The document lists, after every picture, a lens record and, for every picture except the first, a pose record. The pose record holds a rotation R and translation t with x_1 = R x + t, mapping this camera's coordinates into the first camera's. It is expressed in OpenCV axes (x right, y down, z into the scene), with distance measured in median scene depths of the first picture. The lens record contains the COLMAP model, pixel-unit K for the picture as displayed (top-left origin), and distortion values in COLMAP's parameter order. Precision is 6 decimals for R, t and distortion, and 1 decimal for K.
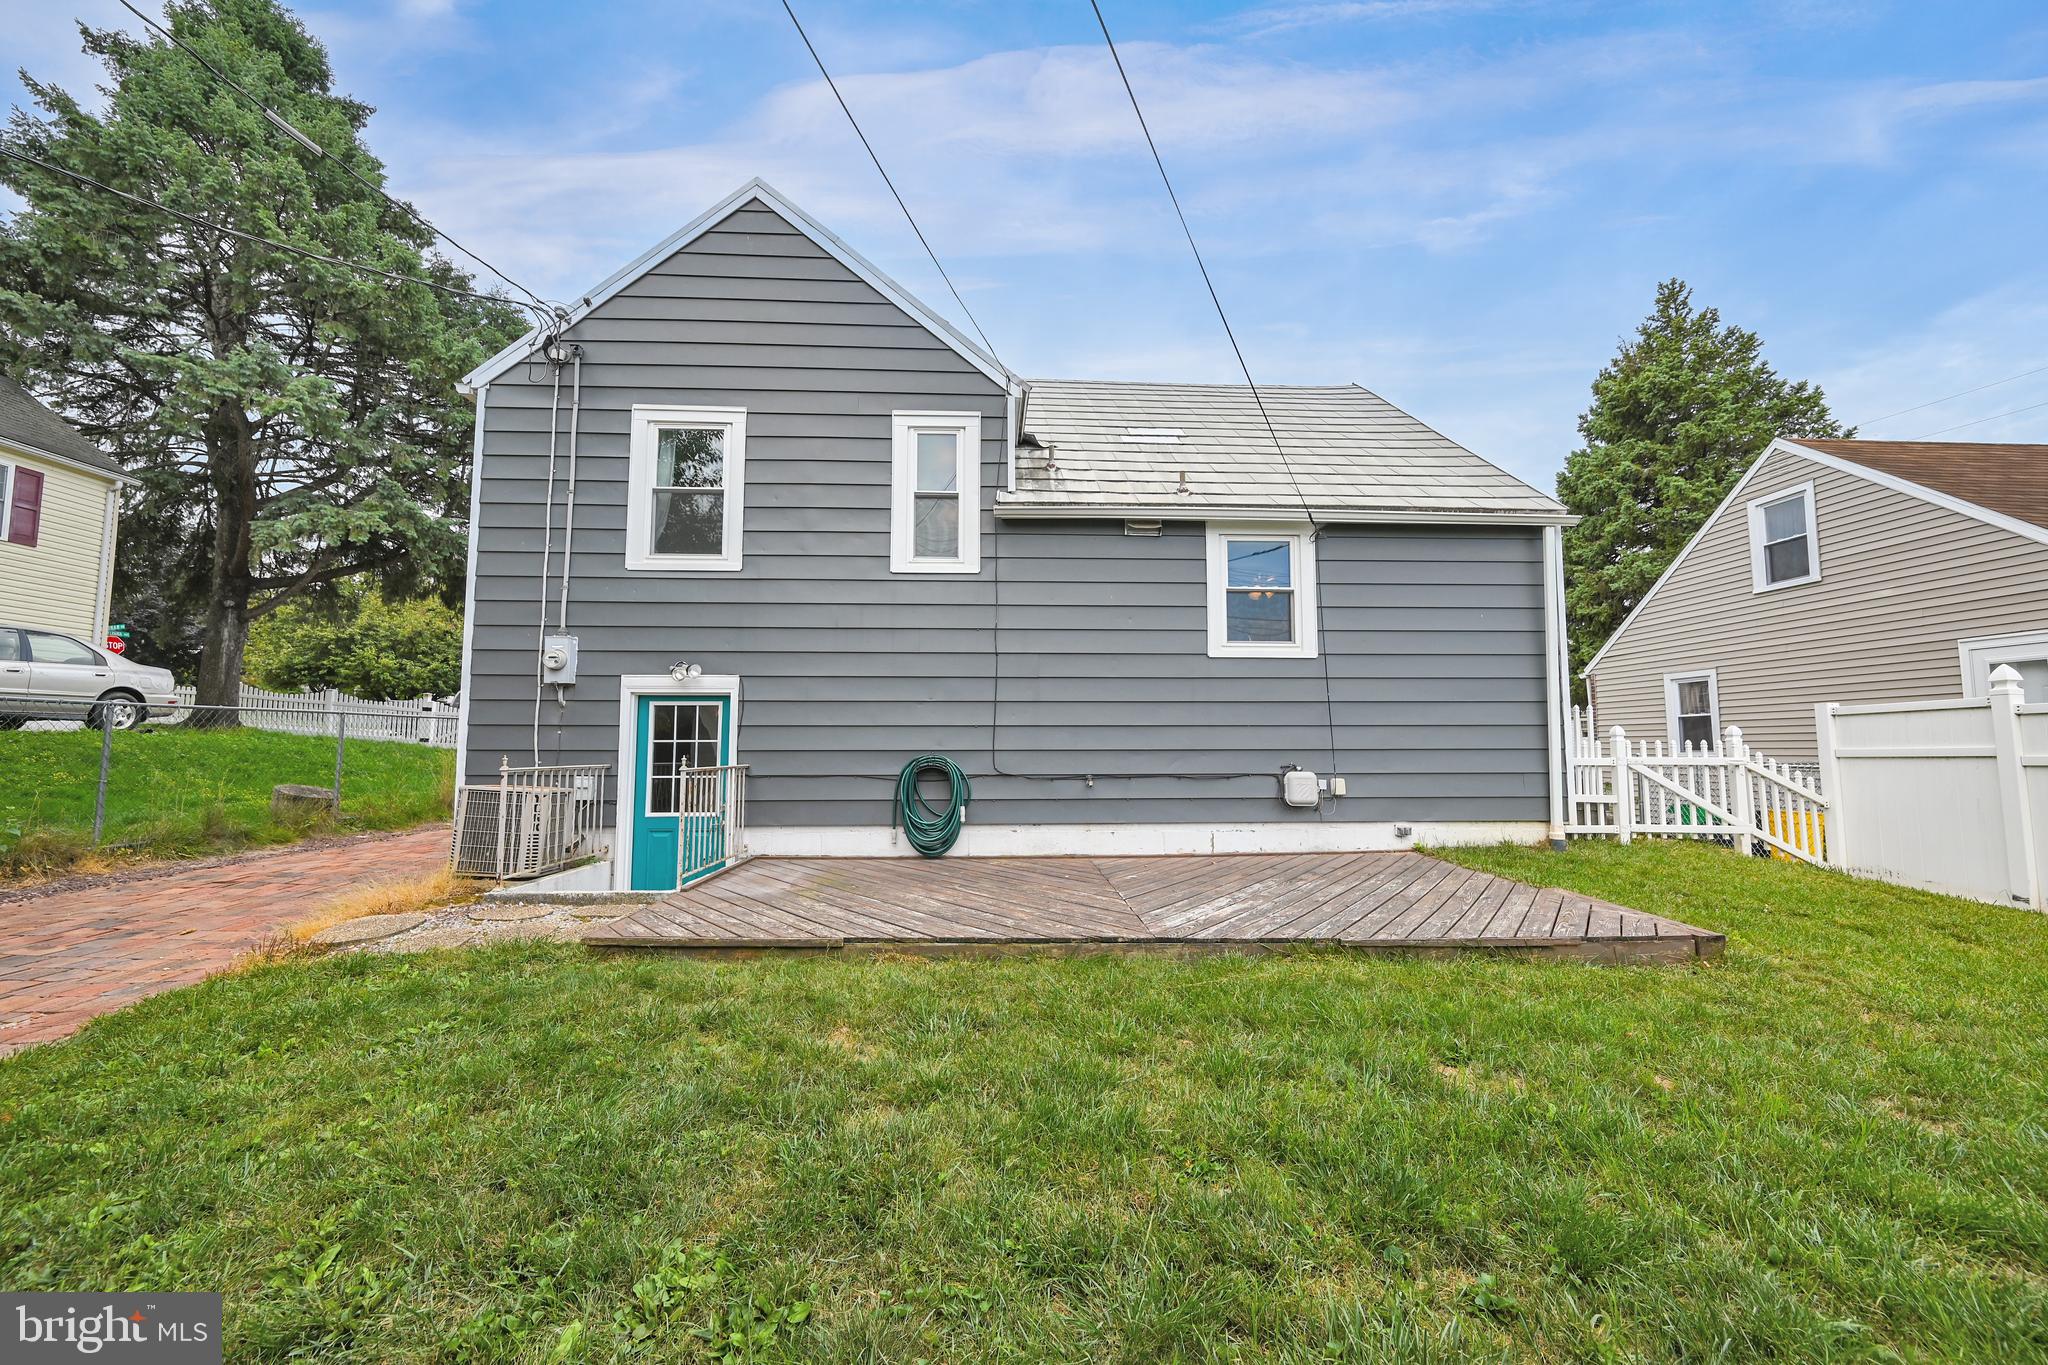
lens RADIAL K [[801.4, 0, 1024.0], [0, 801.4, 682.5], [0, 0, 1]] dist [-0.002256, -0.000091]
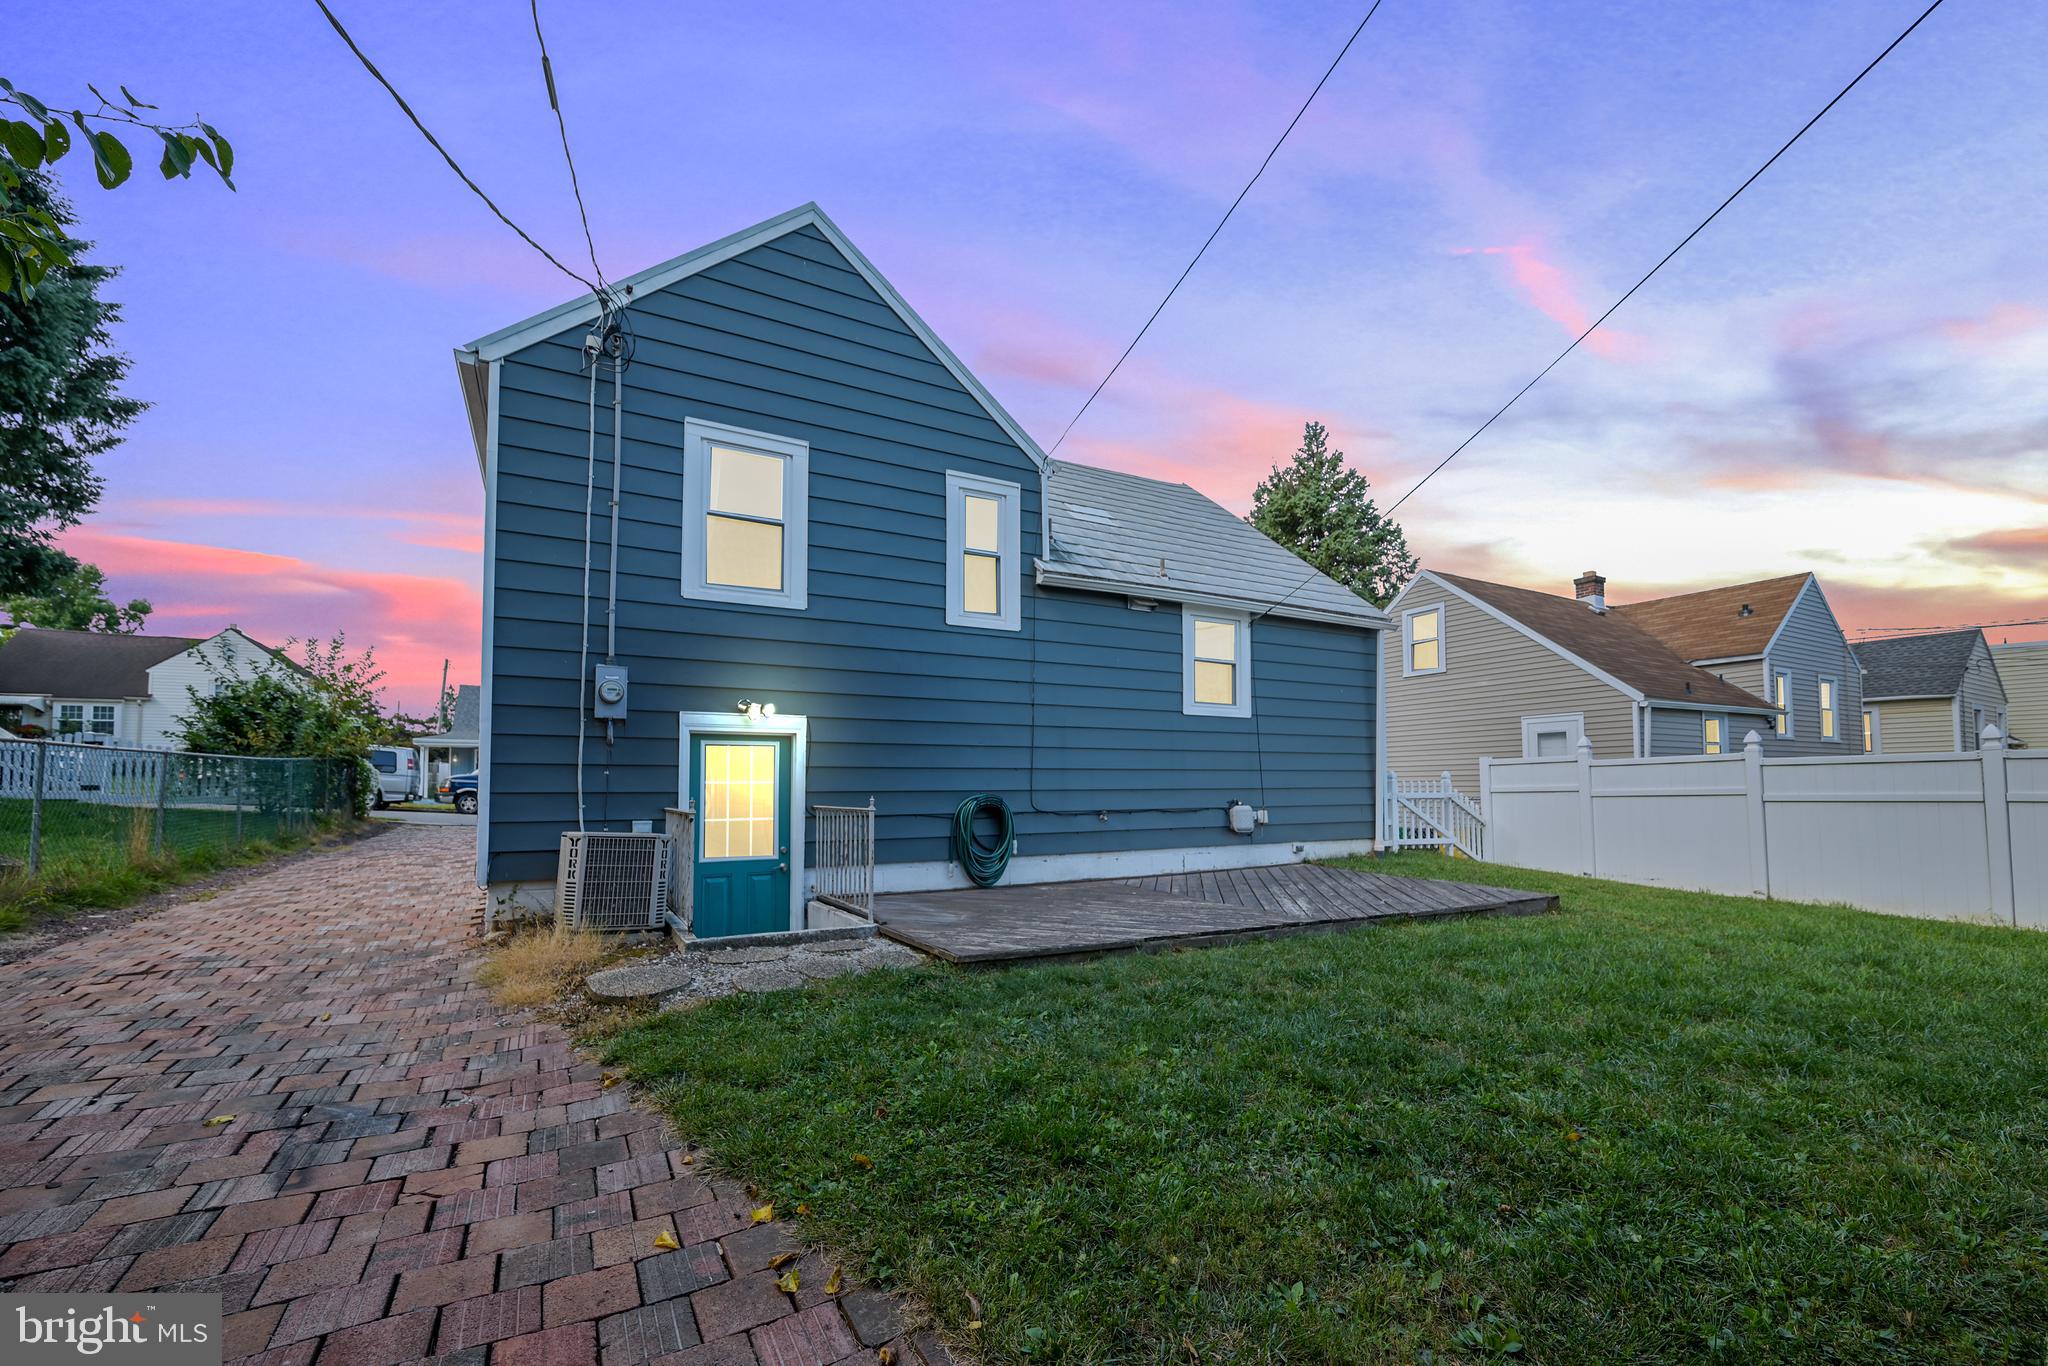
lens RADIAL K [[838.8, 0, 1033.8], [0, 838.8, 742.9], [0, 0, 1]] dist [0.000441, 0.000056]
pose [[0.891897, 0.020215, 0.451786, -0.559115], [-0.033609, 0.999201, 0.021641, -0.007505], [-0.450988, -0.034486, 0.891864, -0.051639]]
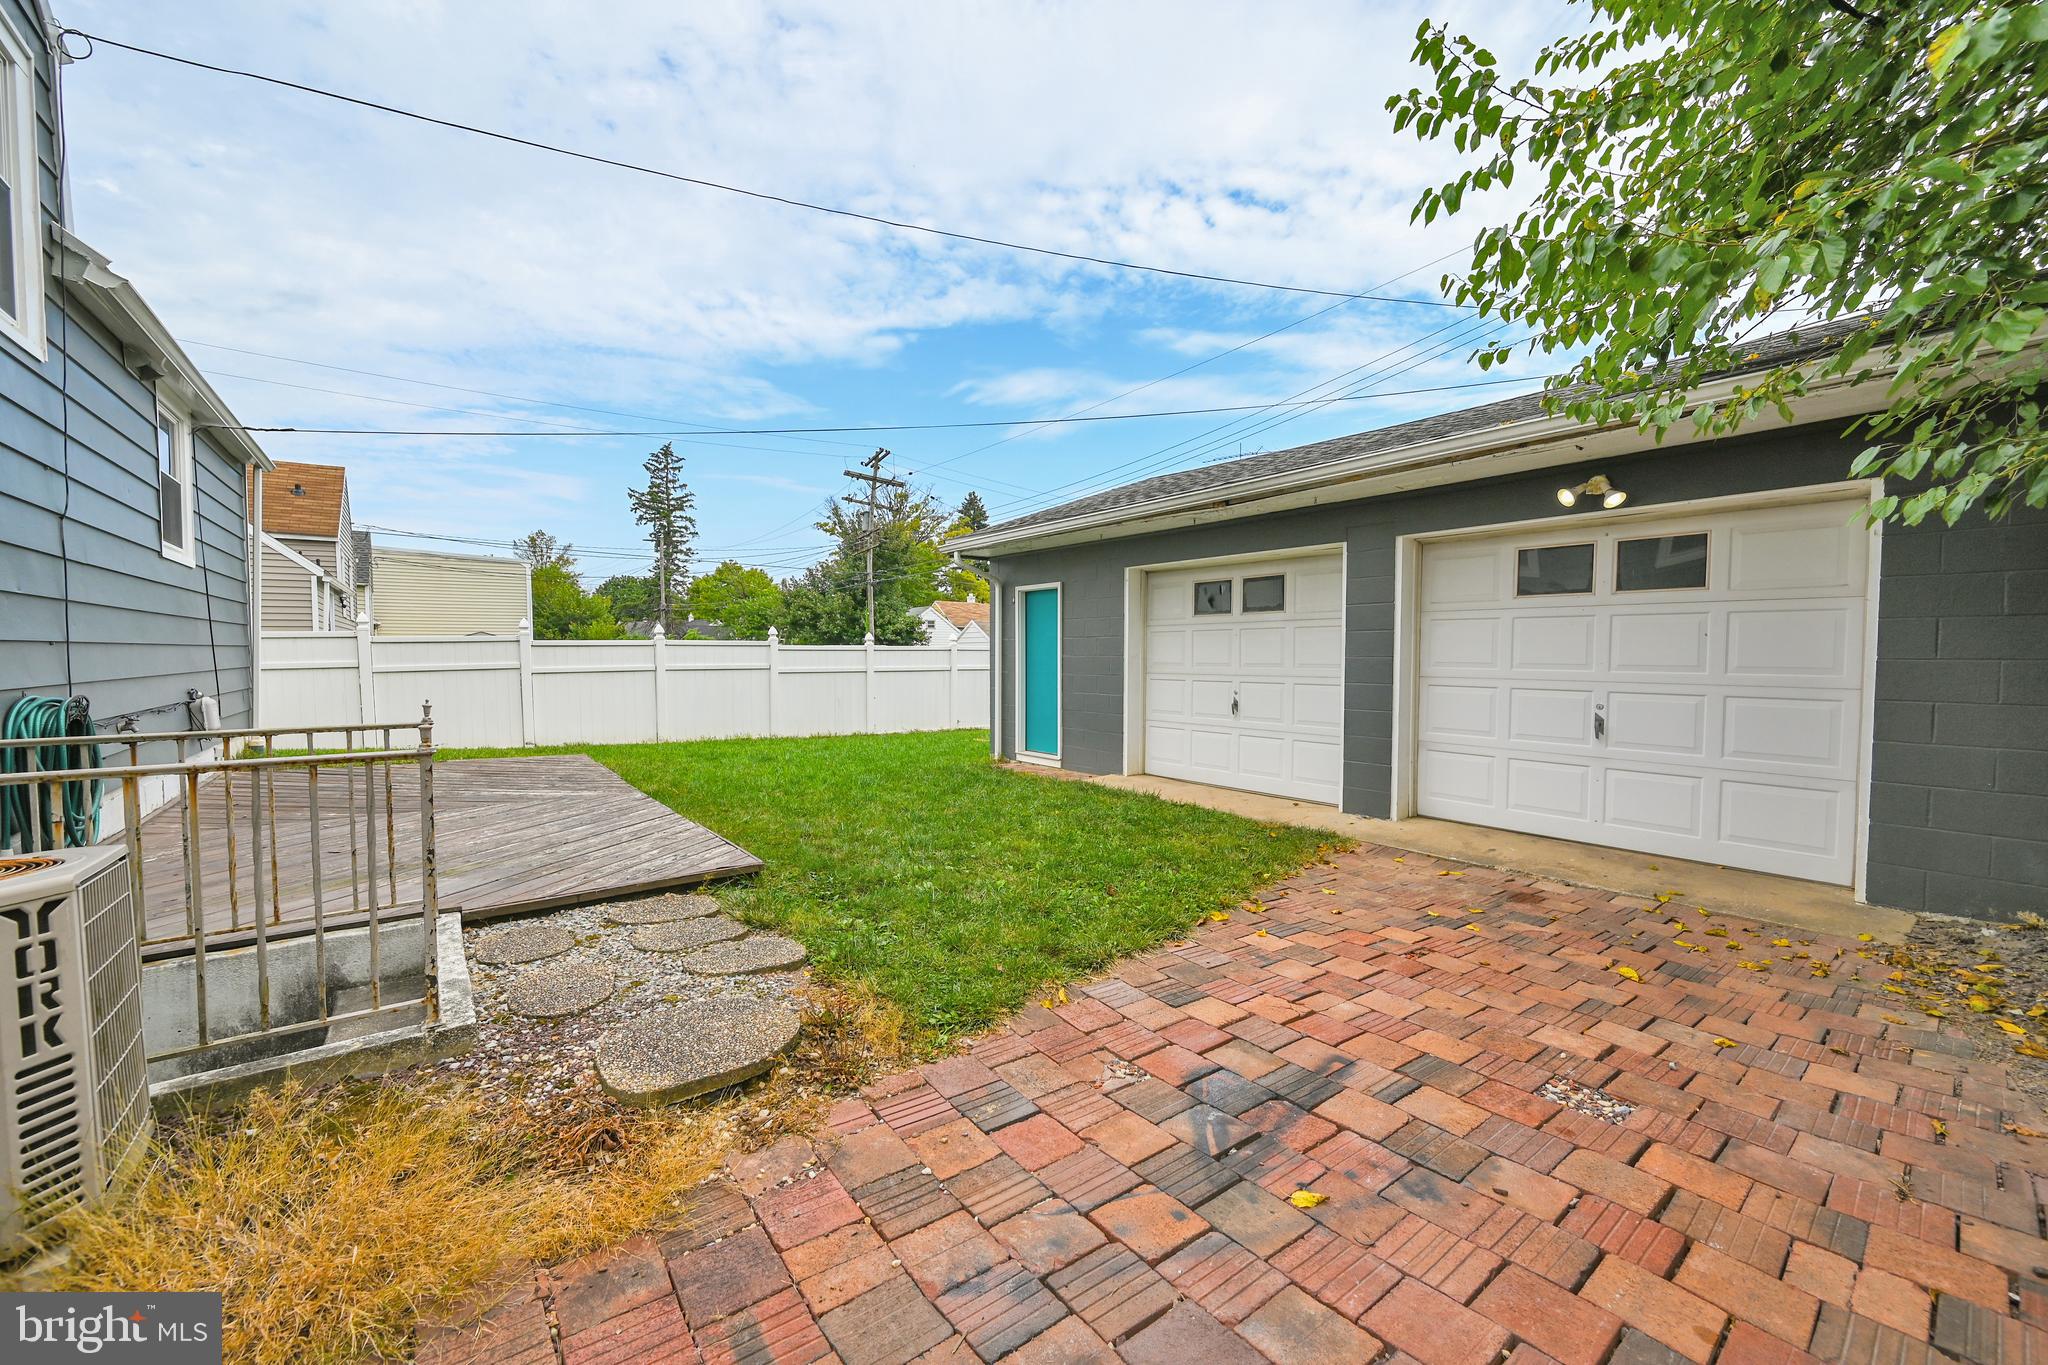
lens RADIAL K [[790.4, 0, 1058.4], [0, 790.4, 685.3], [0, 0, 1]] dist [-0.000477, -0.000027]
pose [[-0.576274, -0.033090, 0.816587, -0.894835], [-0.065824, 0.997813, -0.006018, 0.040698], [-0.814602, -0.057219, -0.577192, 0.739424]]
